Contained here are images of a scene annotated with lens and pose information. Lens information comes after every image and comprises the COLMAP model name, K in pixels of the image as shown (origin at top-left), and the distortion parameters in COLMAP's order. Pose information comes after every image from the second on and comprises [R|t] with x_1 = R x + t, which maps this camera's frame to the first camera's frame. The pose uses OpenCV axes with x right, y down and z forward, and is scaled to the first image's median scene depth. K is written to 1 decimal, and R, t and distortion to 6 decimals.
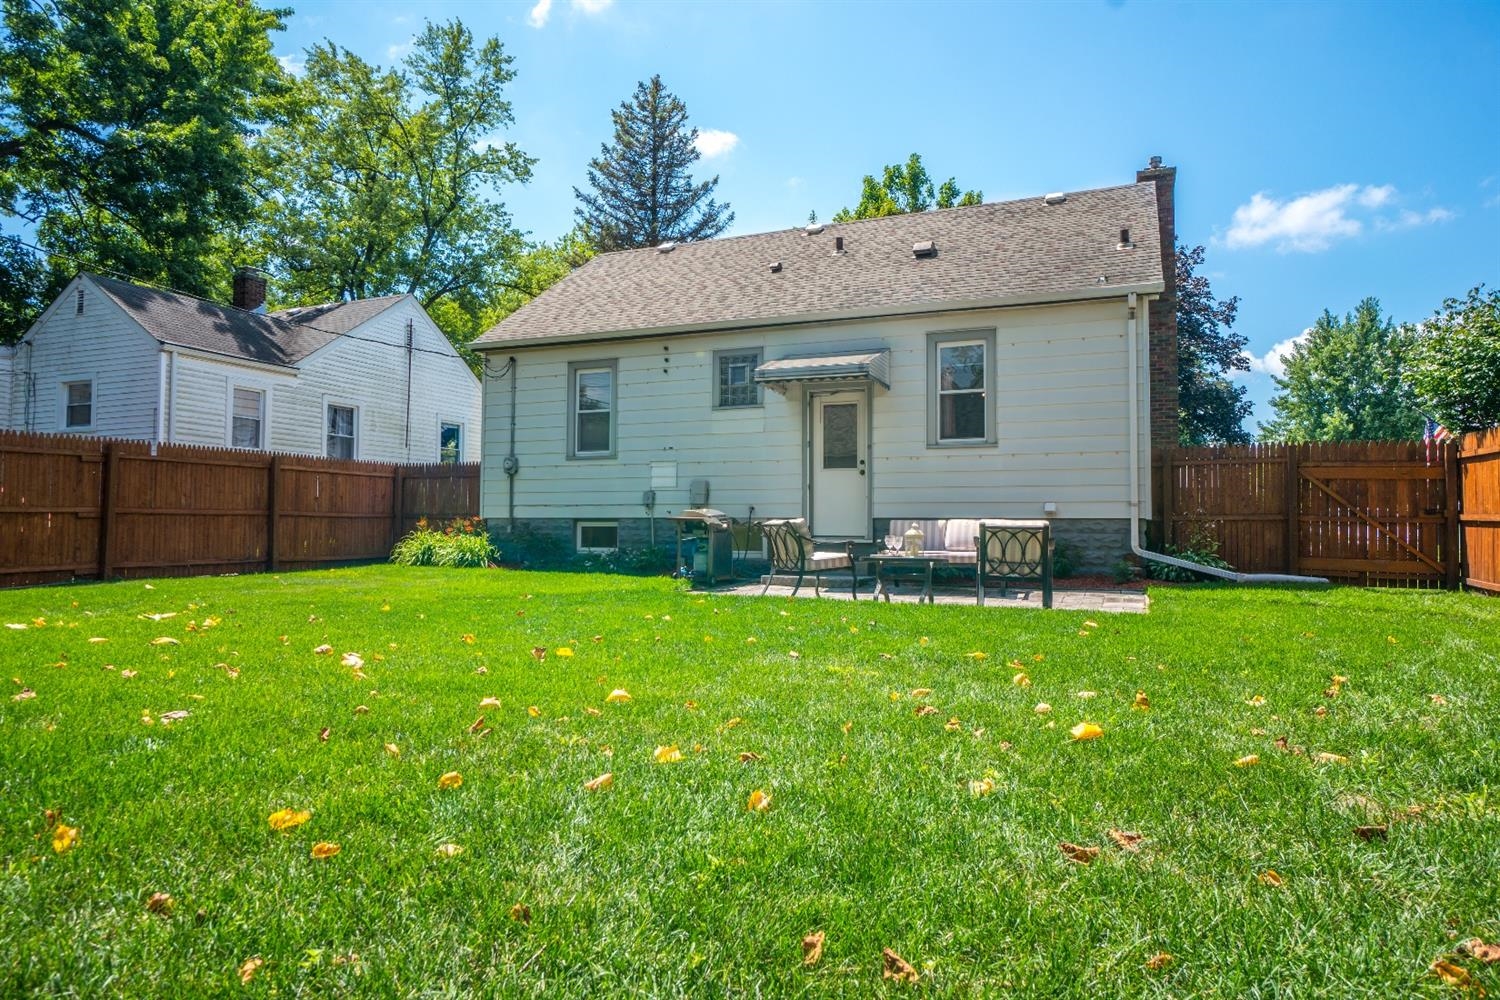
lens RADIAL K [[940.7, 0, 750.0], [0, 940.7, 500.0], [0, 0, 1]] dist [-0.050628, -0.000567]
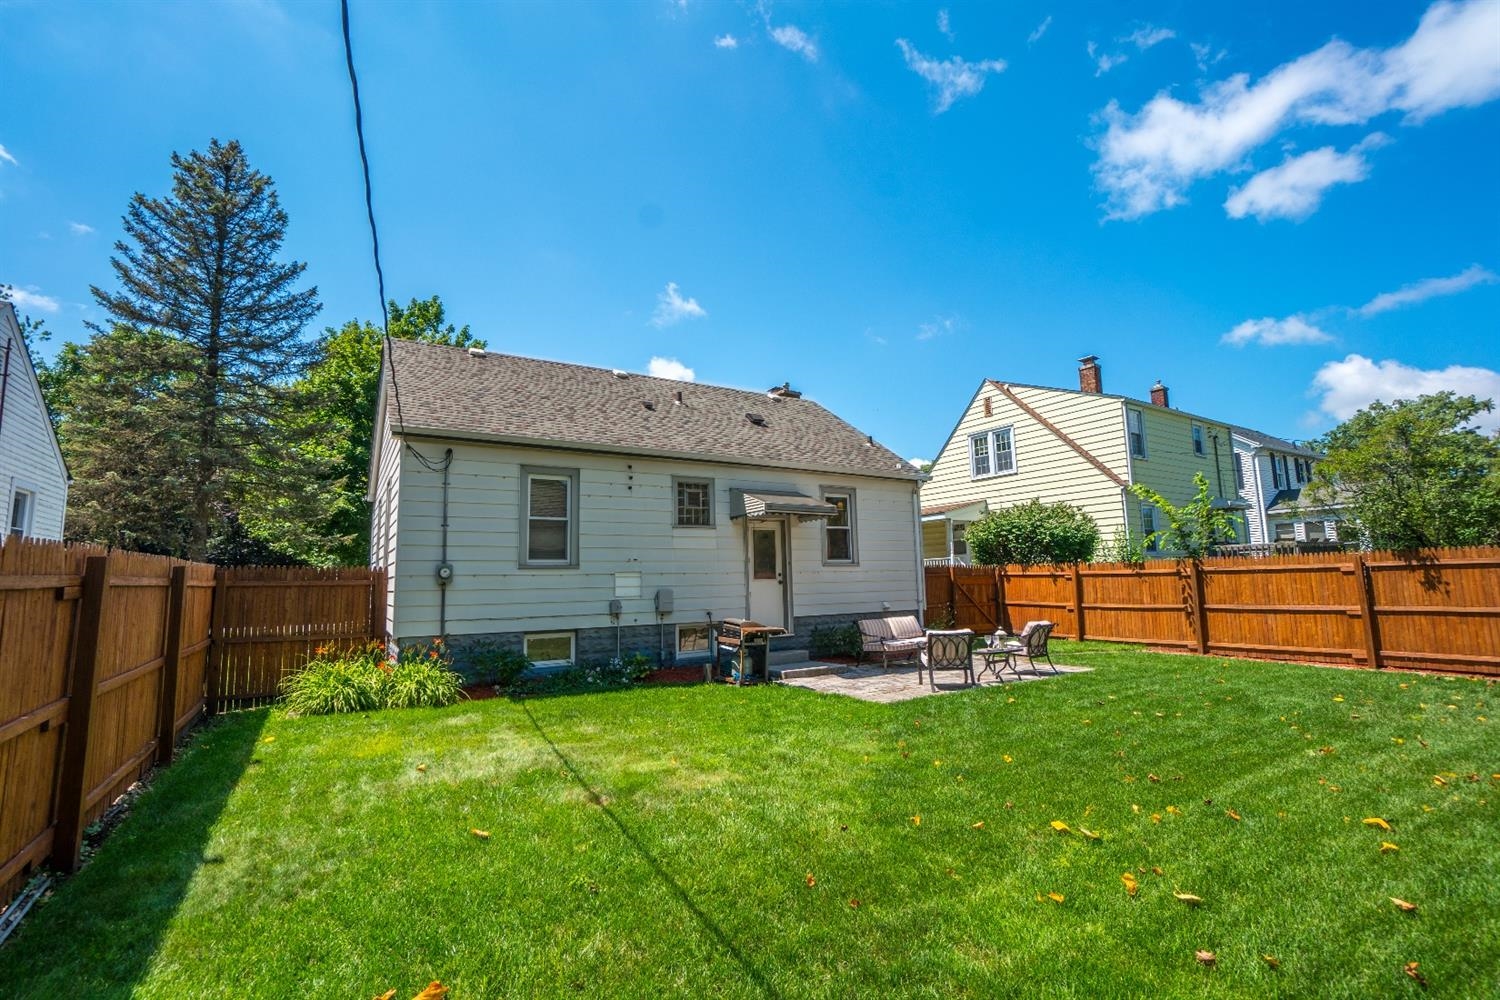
lens RADIAL K [[659.7, 0, 750.0], [0, 659.7, 500.0], [0, 0, 1]] dist [-0.043857, 0.000247]
pose [[0.576031, 0.085007, 0.812995, -0.592270], [-0.002083, 0.994727, -0.102534, -0.043711], [-0.817425, 0.057370, 0.573171, 0.430968]]
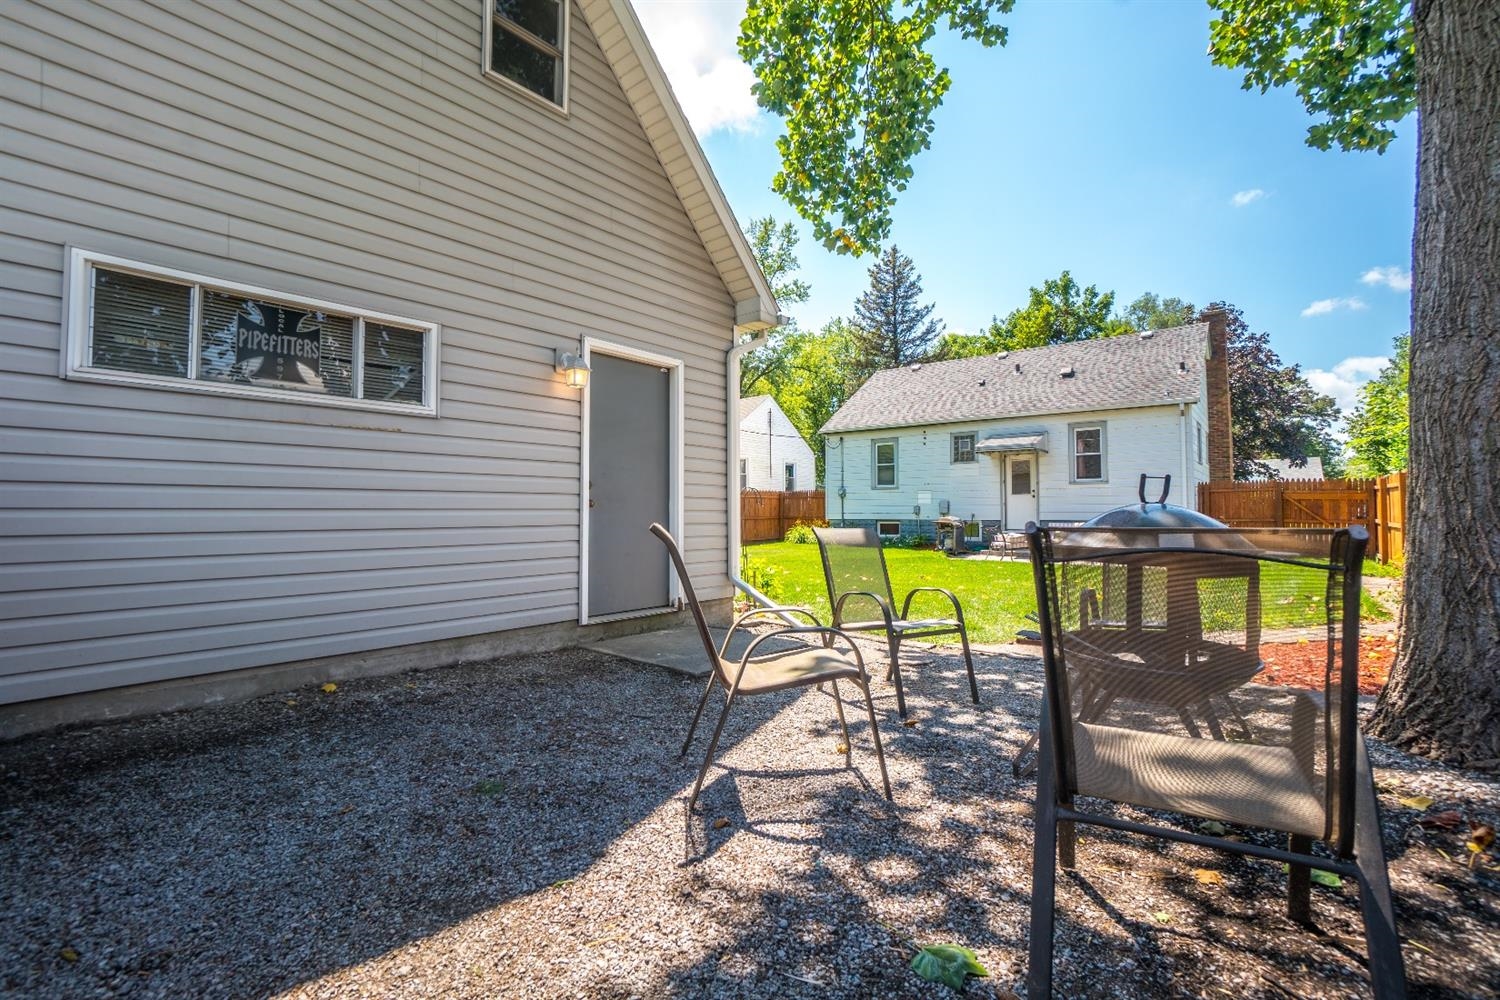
lens RADIAL K [[663.9, 0, 723.8], [0, 663.9, 492.7], [0, 0, 1]] dist [-0.074658, 0.000194]
pose [[0.947428, -0.013813, -0.319671, -0.046328], [0.014240, 0.999898, -0.001002, -0.039063], [0.319653, -0.003603, 0.947528, -0.401443]]
